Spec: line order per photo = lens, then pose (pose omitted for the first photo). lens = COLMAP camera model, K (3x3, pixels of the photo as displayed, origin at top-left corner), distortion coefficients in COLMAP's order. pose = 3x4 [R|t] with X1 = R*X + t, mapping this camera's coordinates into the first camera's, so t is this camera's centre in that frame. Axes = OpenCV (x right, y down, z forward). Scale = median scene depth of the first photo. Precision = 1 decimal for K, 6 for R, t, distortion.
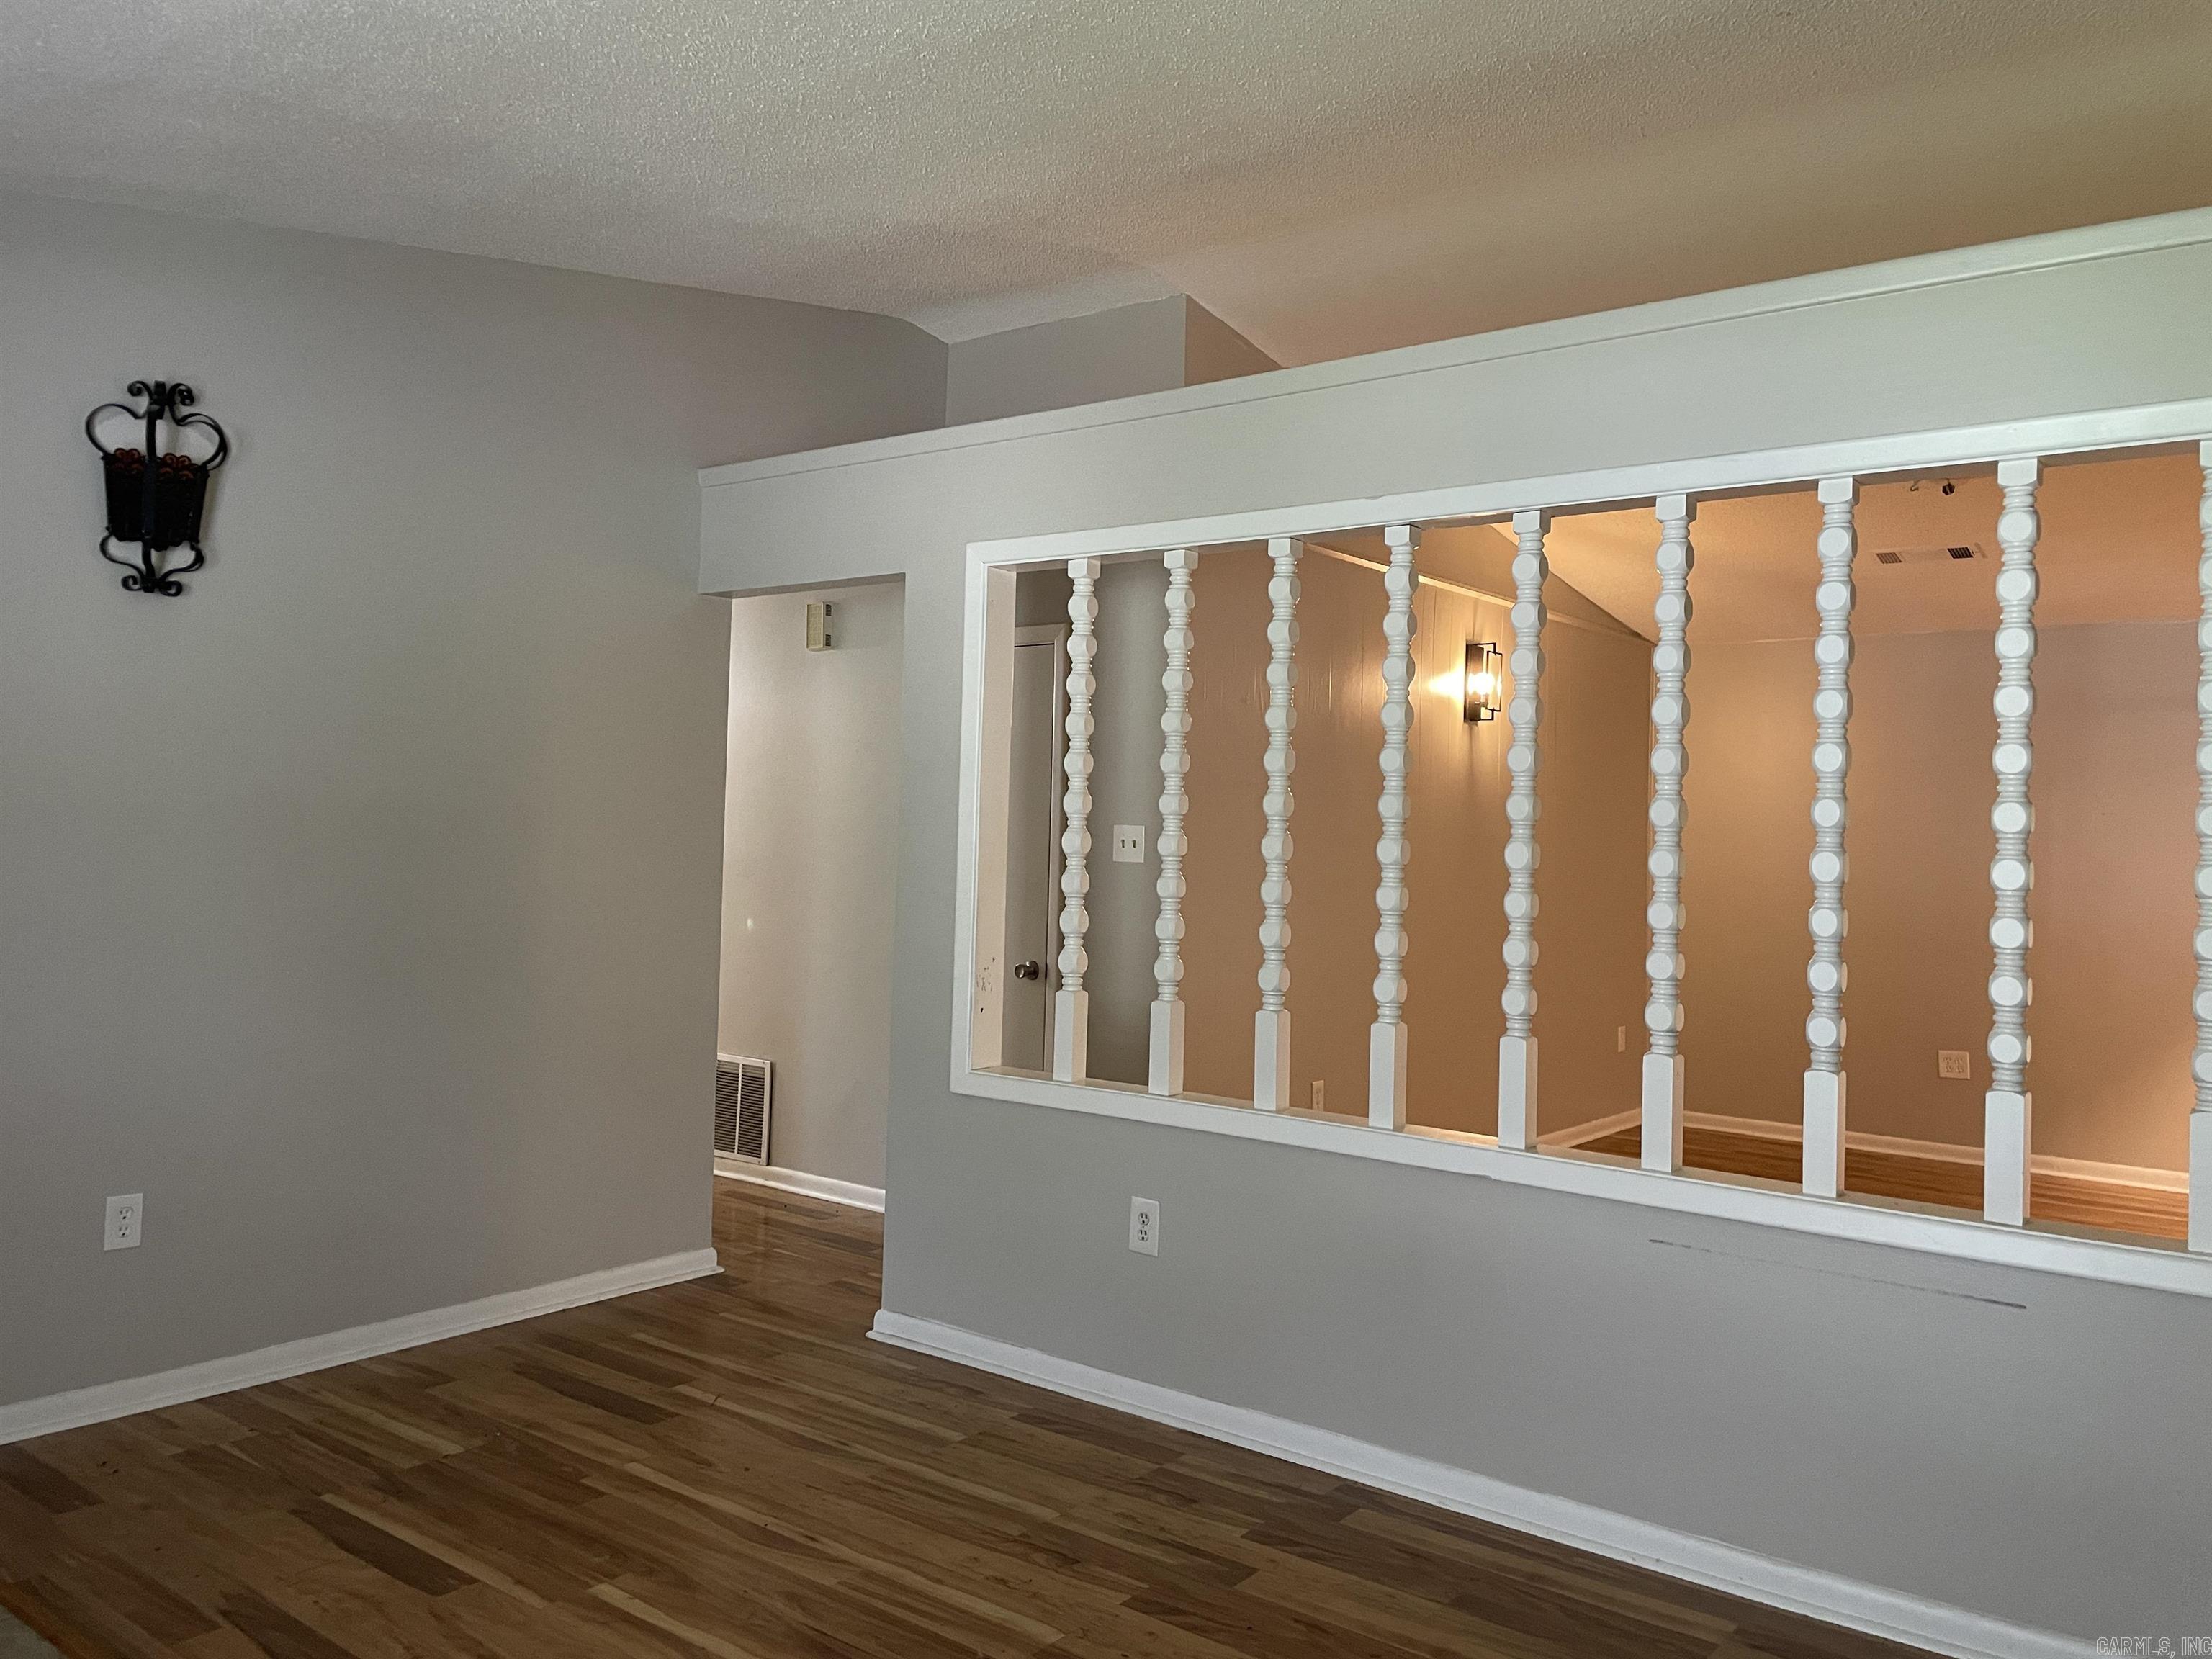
lens RADIAL K [[1673.6, 0, 1110.8], [0, 1673.6, 805.1], [0, 0, 1]] dist [0.084620, -0.114803]
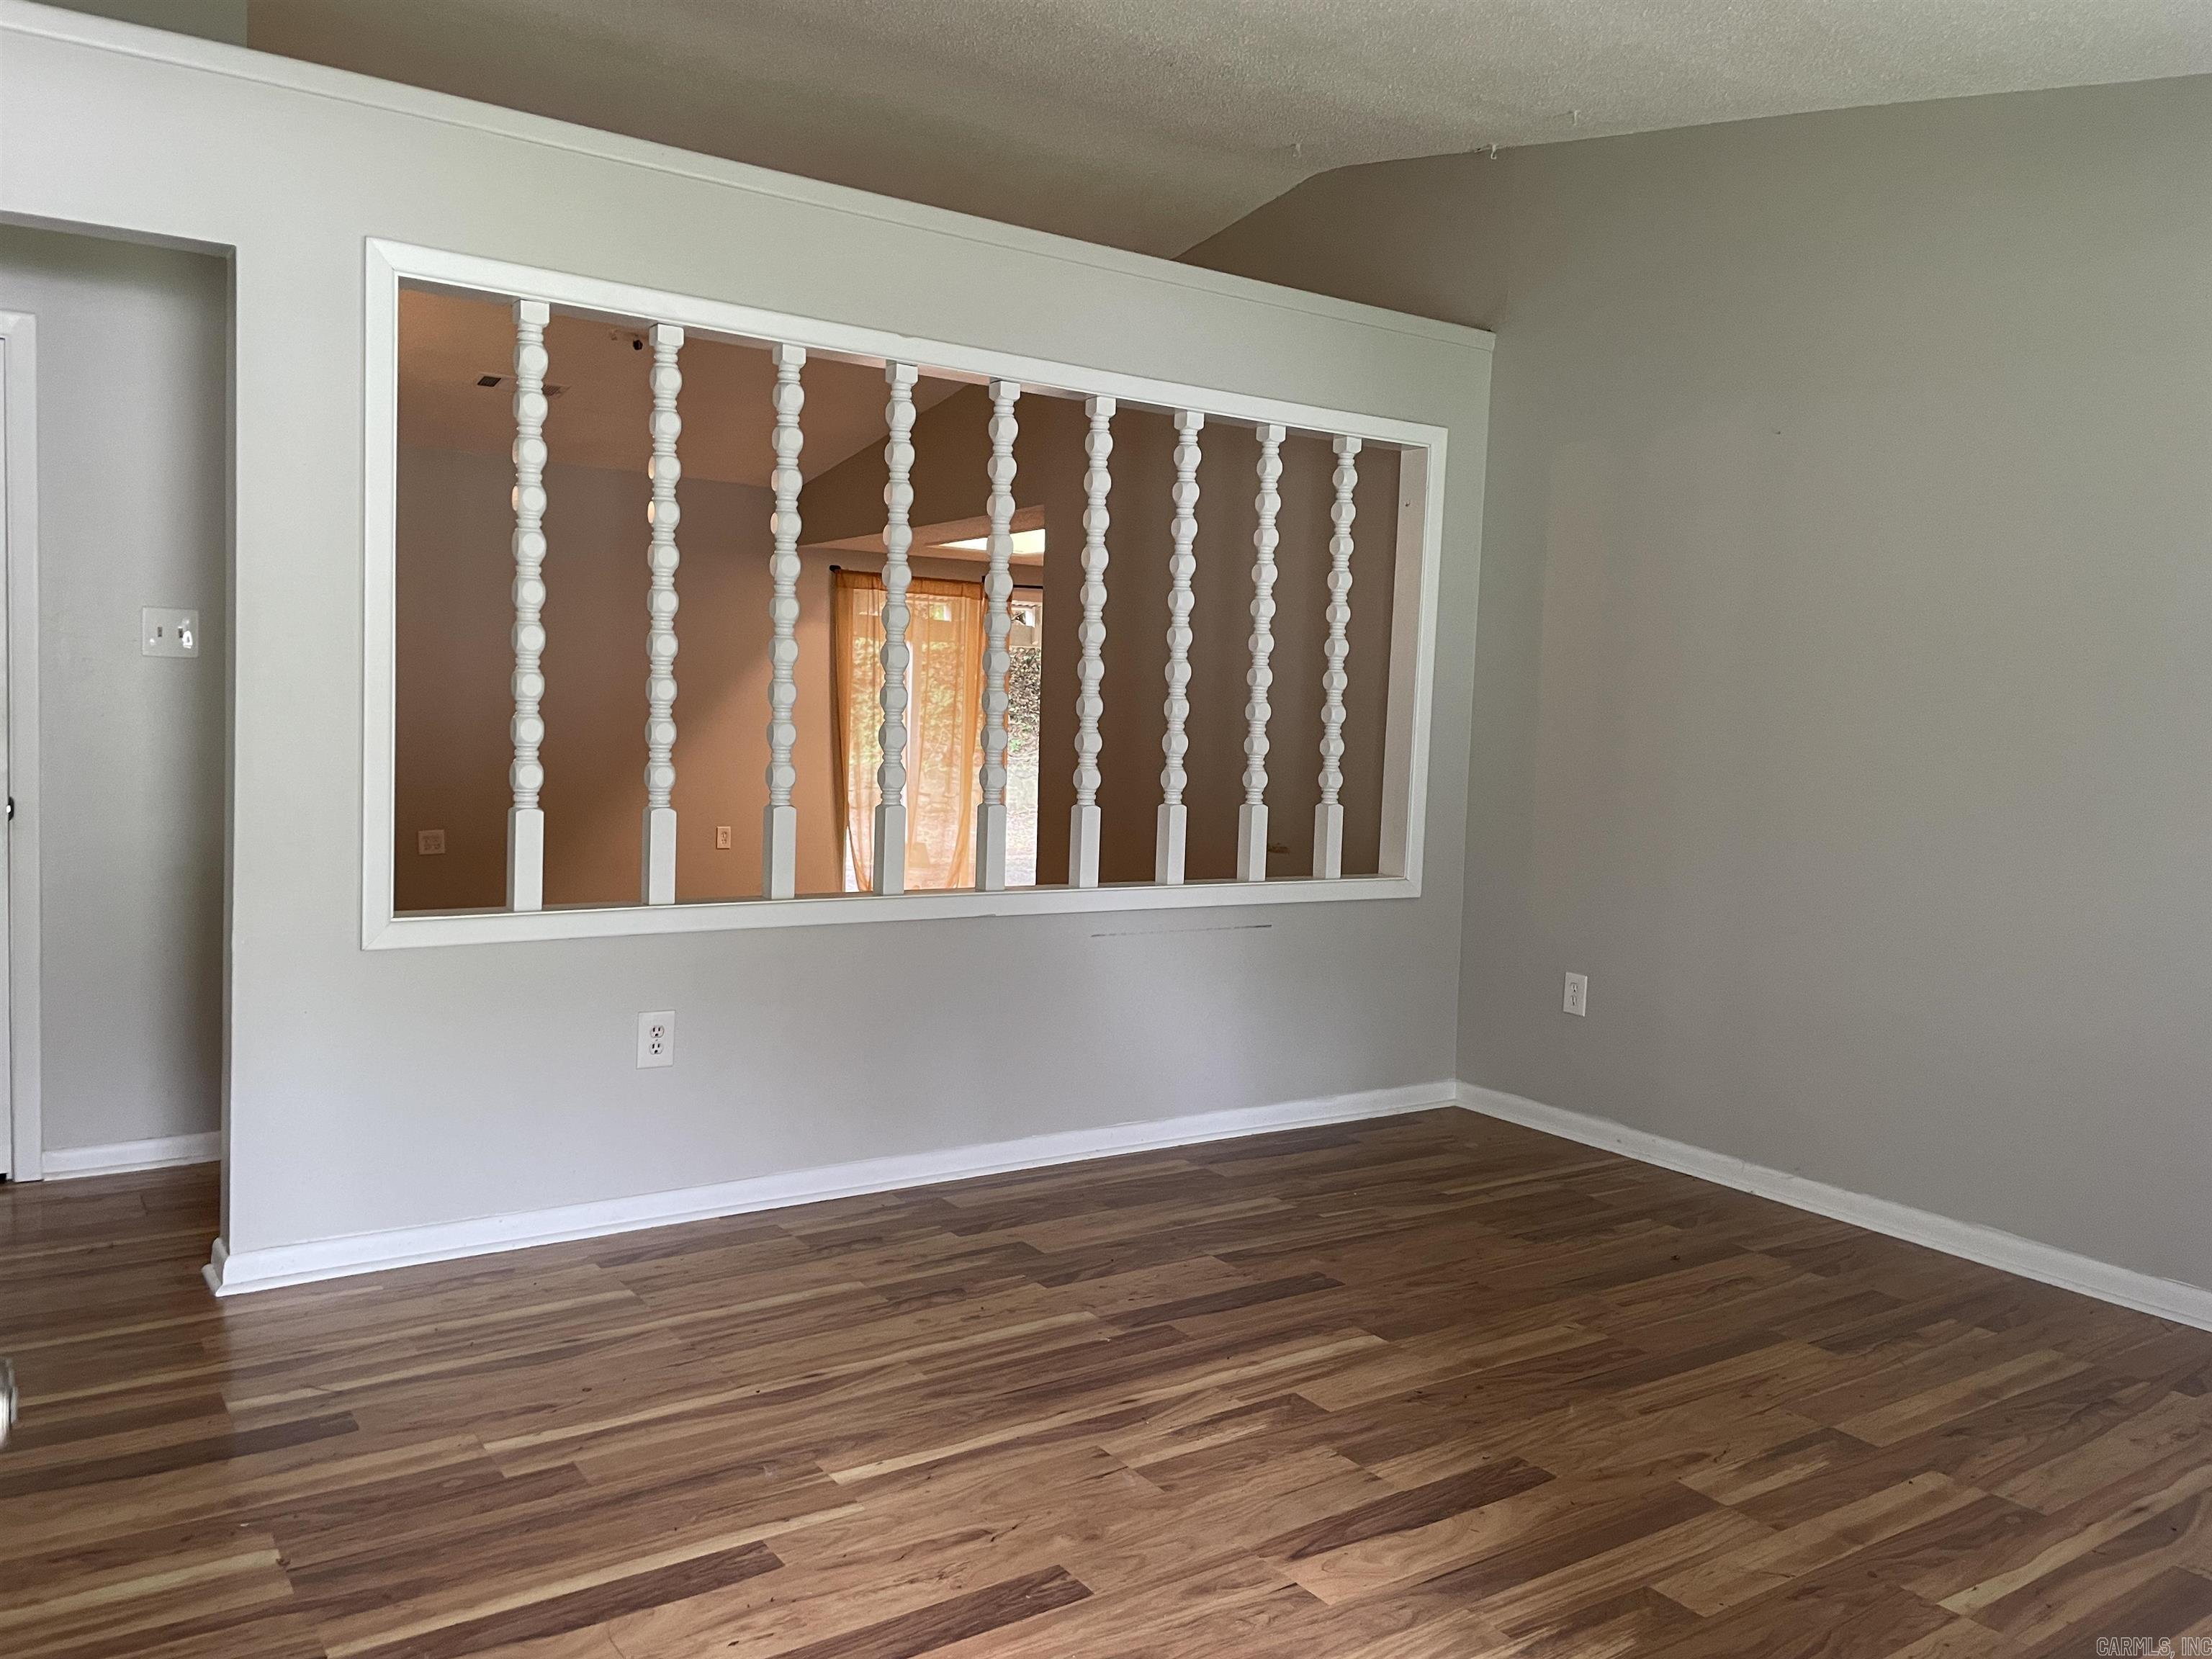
lens RADIAL K [[1673.6, 0, 1104.7], [0, 1673.6, 841.2], [0, 0, 1]] dist [0.084620, -0.114803]
pose [[0.301163, -0.096613, 0.948666, -0.961326], [-0.045745, 0.992245, 0.115573, 0.014427], [-0.952475, -0.078203, 0.294408, 0.561346]]
